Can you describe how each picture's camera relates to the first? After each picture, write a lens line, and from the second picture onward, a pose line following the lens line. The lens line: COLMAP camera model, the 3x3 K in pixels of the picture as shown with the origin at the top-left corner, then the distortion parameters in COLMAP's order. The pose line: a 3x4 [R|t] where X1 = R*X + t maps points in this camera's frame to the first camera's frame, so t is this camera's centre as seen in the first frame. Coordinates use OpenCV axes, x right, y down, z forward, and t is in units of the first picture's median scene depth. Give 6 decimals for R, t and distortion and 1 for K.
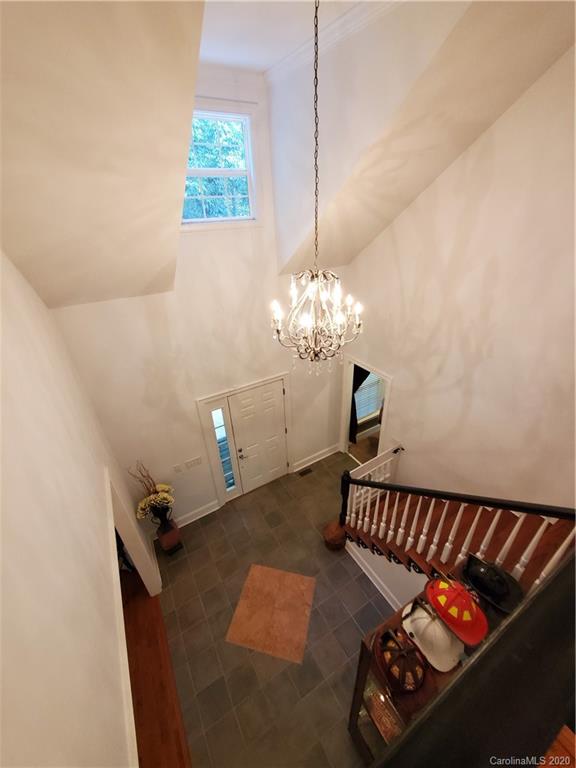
lens RADIAL K [[303.6, 0, 288.4], [0, 303.6, 383.1], [0, 0, 1]] dist [0.003560, -0.001341]
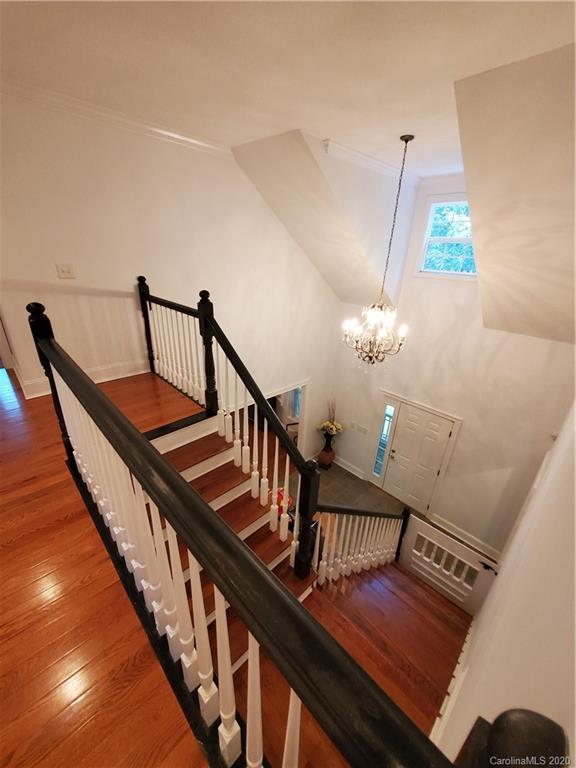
lens RADIAL K [[303.6, 0, 289.1], [0, 303.6, 382.3], [0, 0, 1]] dist [0.003560, -0.001341]
pose [[0.225355, 0.431611, -0.873457, 0.736177], [-0.531094, 0.806027, 0.261266, -0.099851], [0.816795, 0.405010, 0.410869, 0.066501]]
